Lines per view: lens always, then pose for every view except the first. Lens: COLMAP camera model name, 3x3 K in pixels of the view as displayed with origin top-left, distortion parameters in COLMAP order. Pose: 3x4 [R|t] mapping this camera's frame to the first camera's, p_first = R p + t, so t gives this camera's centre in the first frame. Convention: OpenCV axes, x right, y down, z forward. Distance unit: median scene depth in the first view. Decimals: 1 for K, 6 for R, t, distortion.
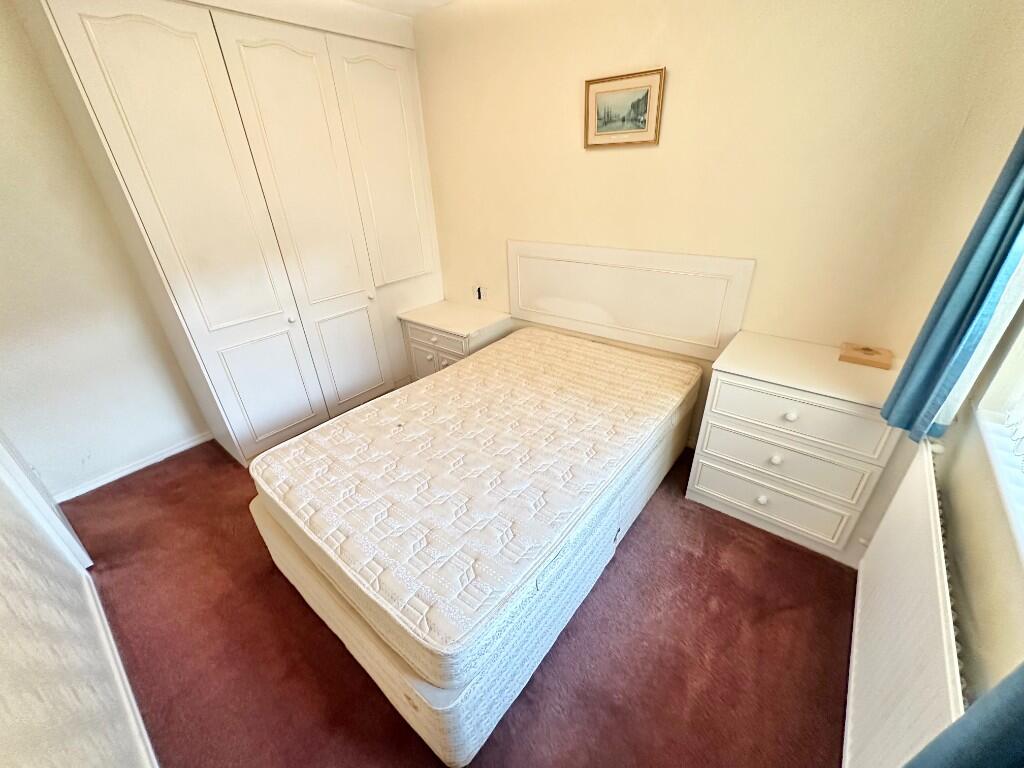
lens RADIAL K [[408.3, 0, 513.8], [0, 408.3, 385.7], [0, 0, 1]] dist [-0.003247, 0.000052]
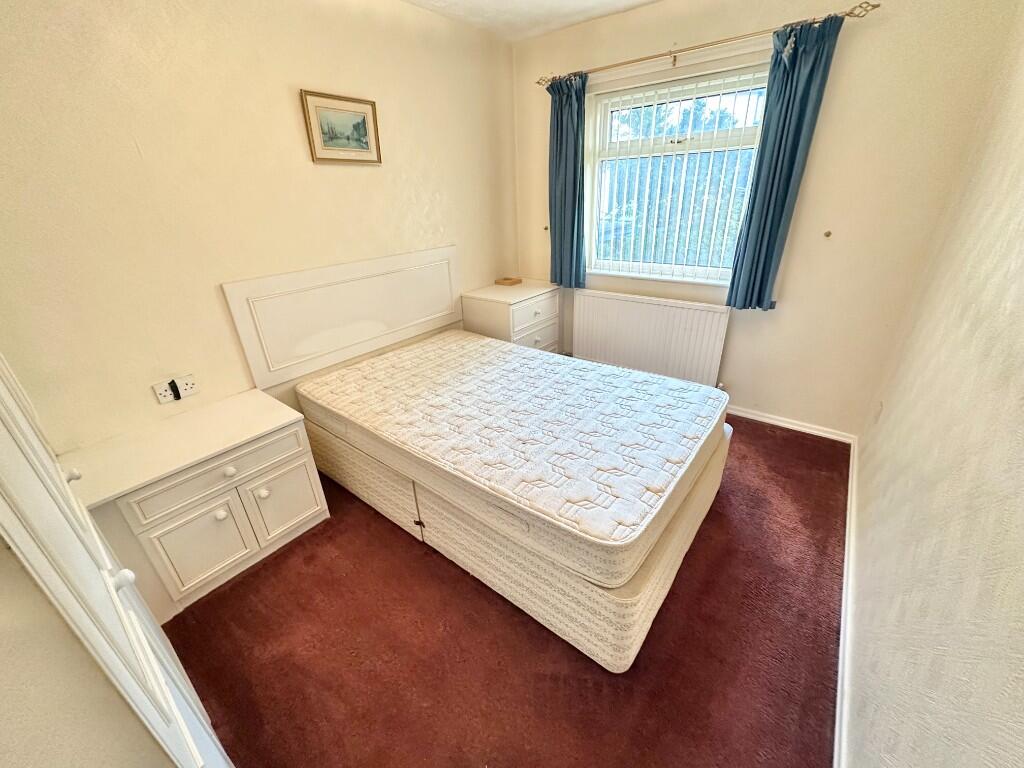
lens RADIAL K [[408.3, 0, 514.5], [0, 408.3, 383.1], [0, 0, 1]] dist [-0.003247, 0.000052]
pose [[-0.005126, -0.390150, 0.920737, -0.935430], [0.507447, 0.792375, 0.338583, -0.281079], [-0.861668, 0.468961, 0.193919, 0.704344]]
